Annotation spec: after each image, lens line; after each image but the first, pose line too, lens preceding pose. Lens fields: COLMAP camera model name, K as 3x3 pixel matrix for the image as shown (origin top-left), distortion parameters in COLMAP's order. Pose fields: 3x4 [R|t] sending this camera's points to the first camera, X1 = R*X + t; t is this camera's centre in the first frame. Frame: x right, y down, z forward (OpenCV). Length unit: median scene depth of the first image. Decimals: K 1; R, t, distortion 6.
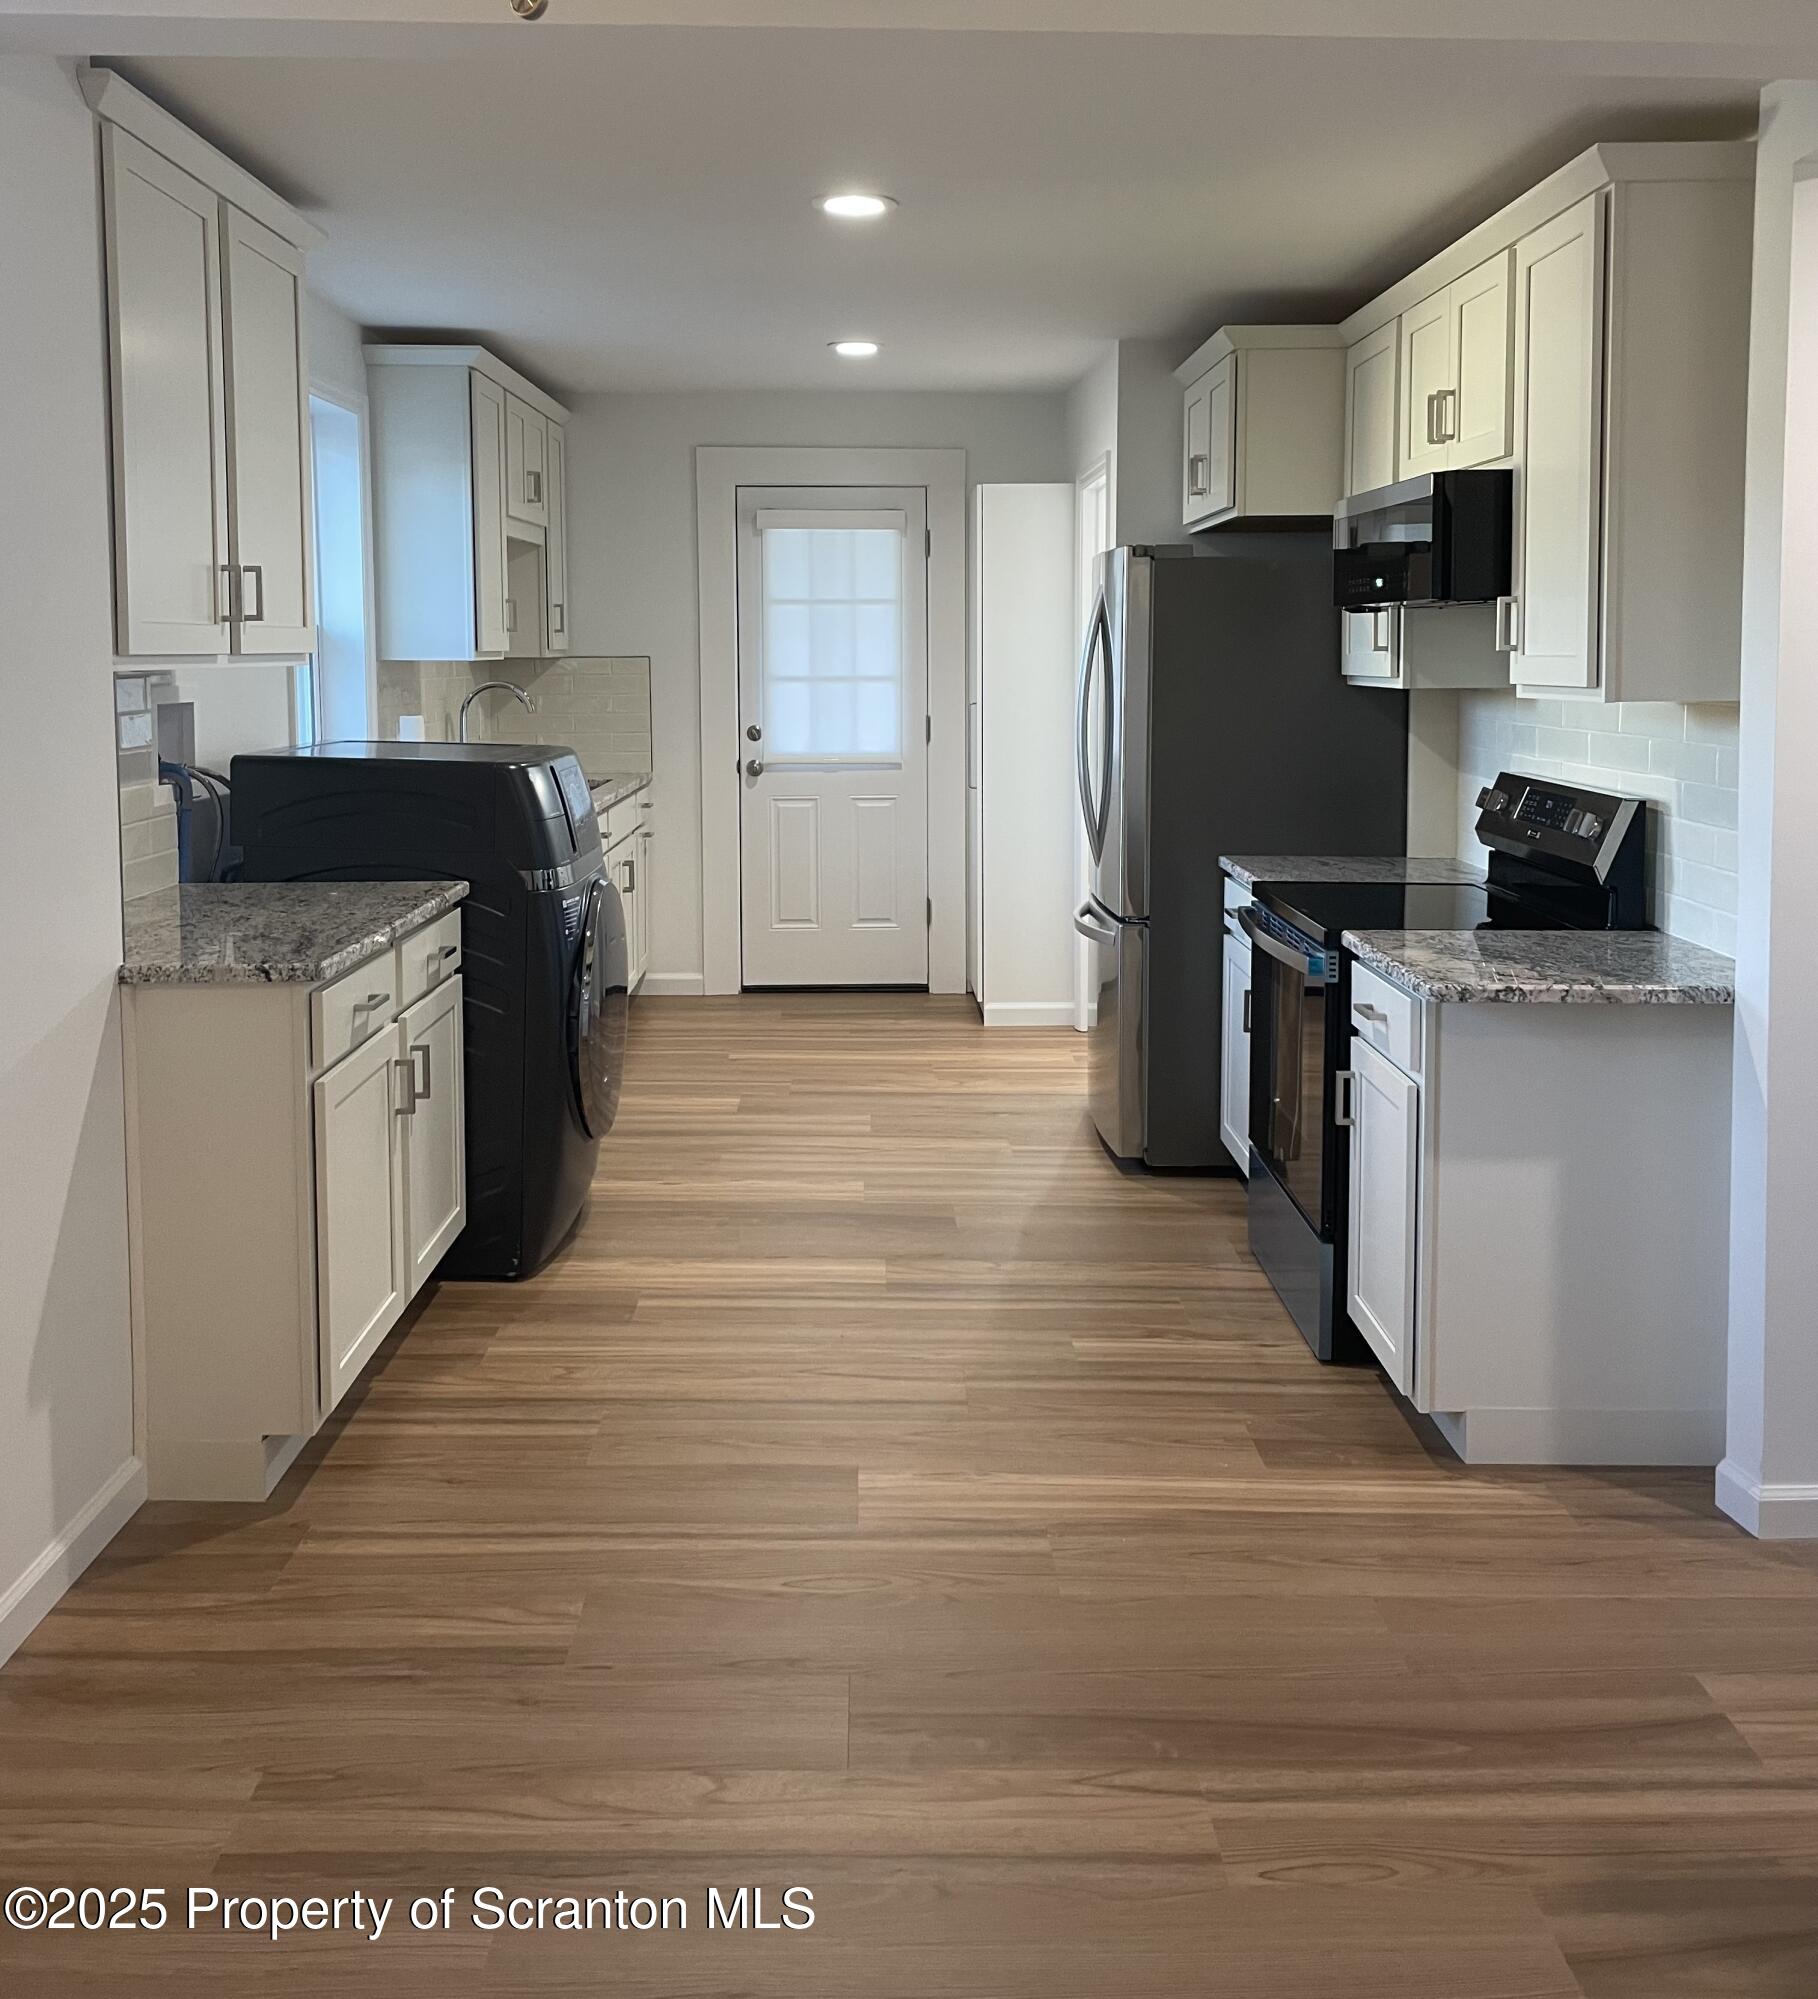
lens RADIAL K [[1730.3, 0, 908.1], [0, 1730.3, 767.9], [0, 0, 1]] dist [0.000669, -0.005048]
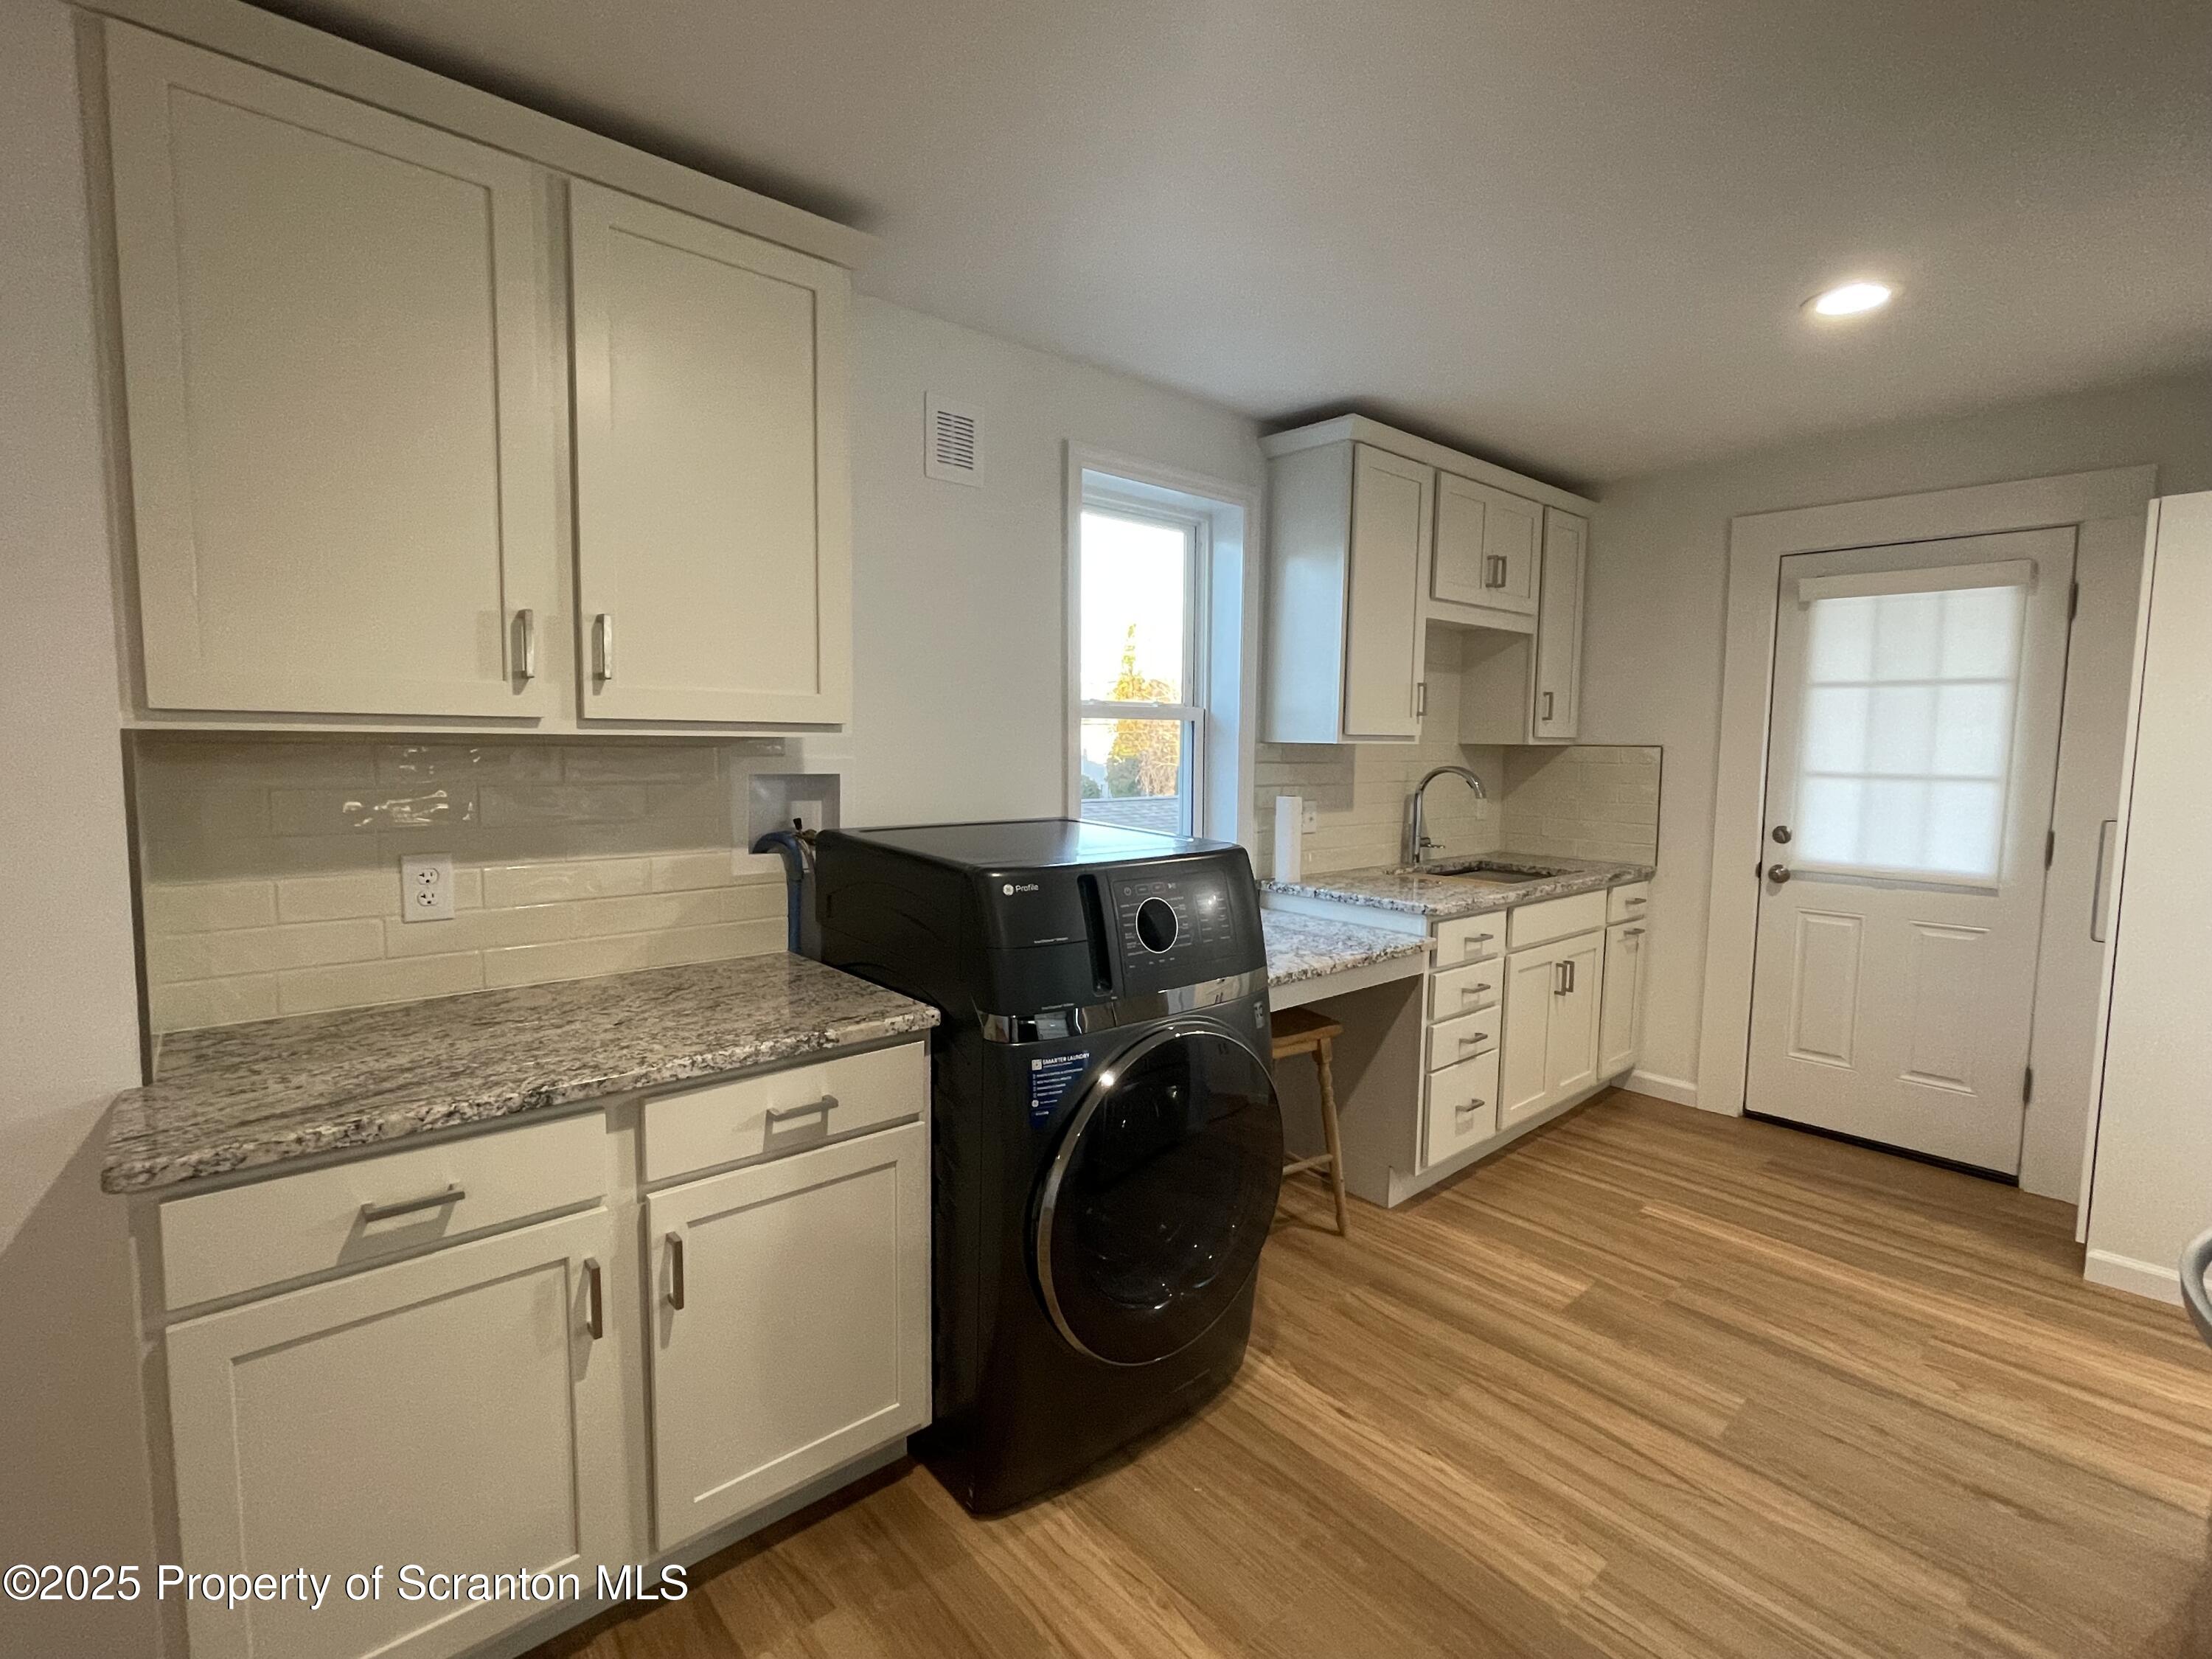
lens RADIAL K [[996.2, 0, 1092.7], [0, 996.2, 824.6], [0, 0, 1]] dist [-0.009295, -0.001333]
pose [[0.640228, 0.073151, -0.764694, 0.077913], [-0.065655, 0.997024, 0.040408, -0.024097], [0.765374, 0.024335, 0.643125, 0.432798]]
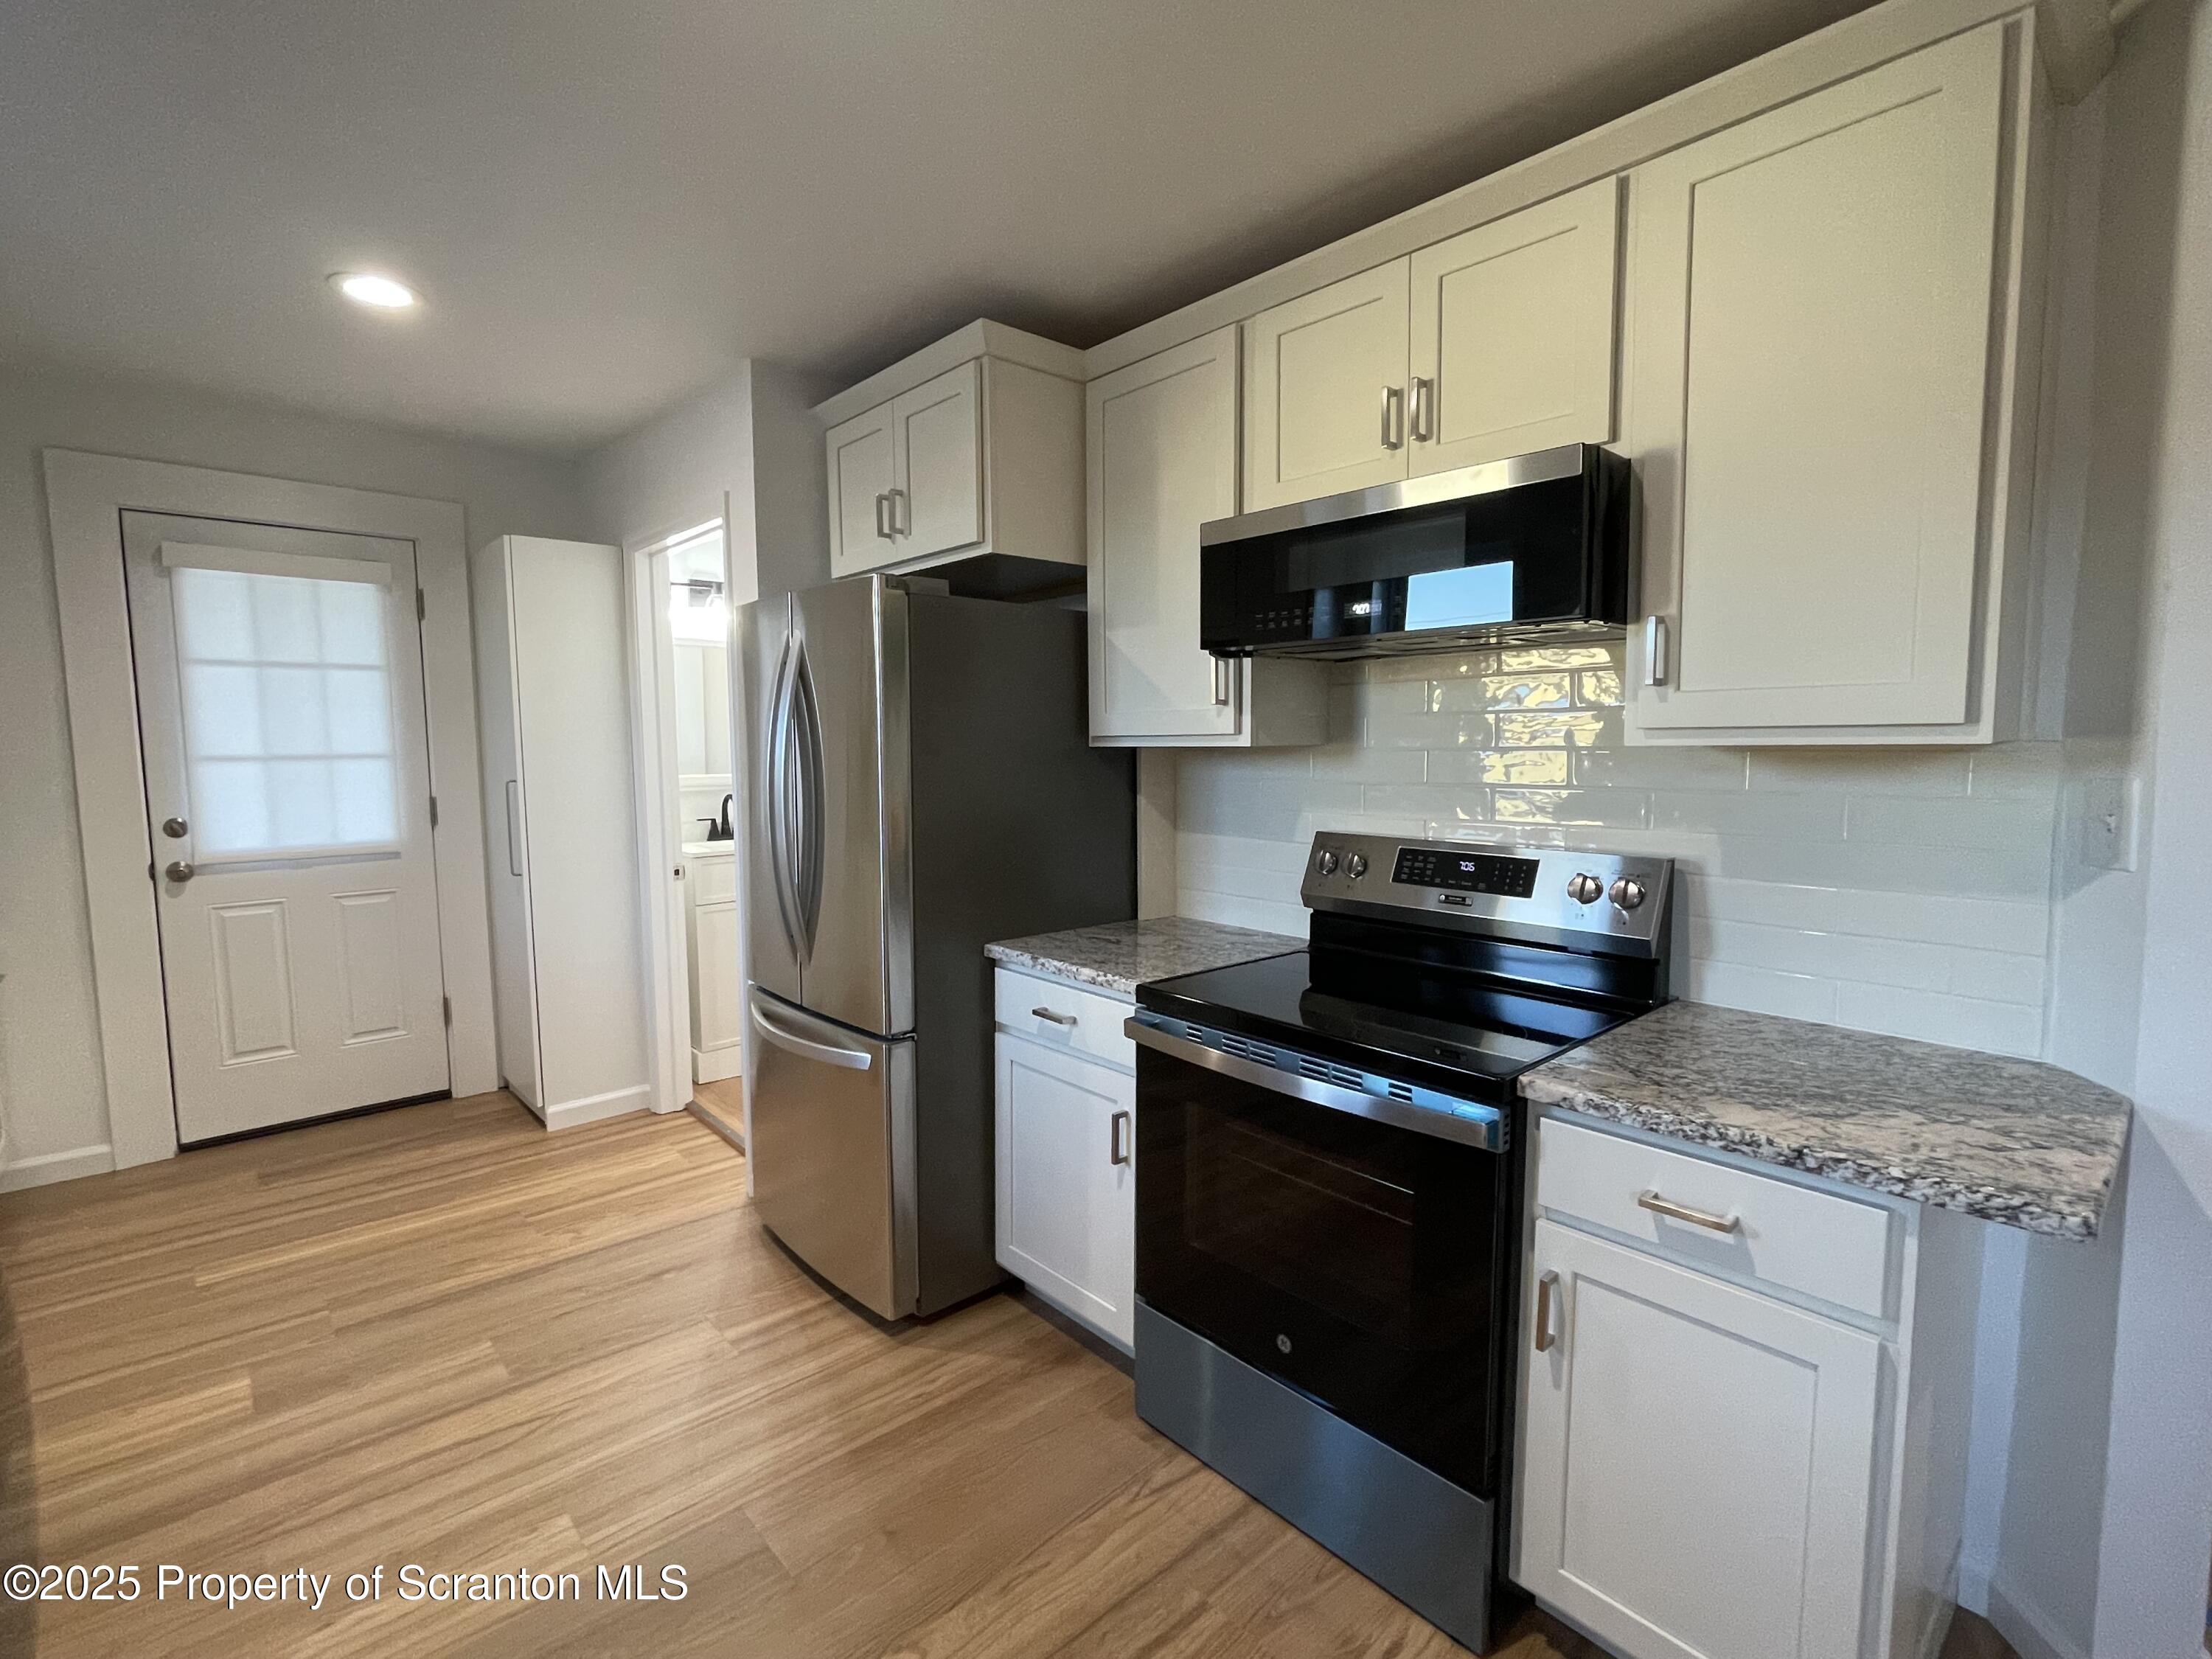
lens RADIAL K [[996.2, 0, 1092.7], [0, 996.2, 824.6], [0, 0, 1]] dist [-0.009295, -0.001333]
pose [[0.752497, -0.061567, 0.655712, -0.074229], [0.051688, 0.998071, 0.034395, -0.016525], [-0.656564, 0.008010, 0.754228, 0.412993]]
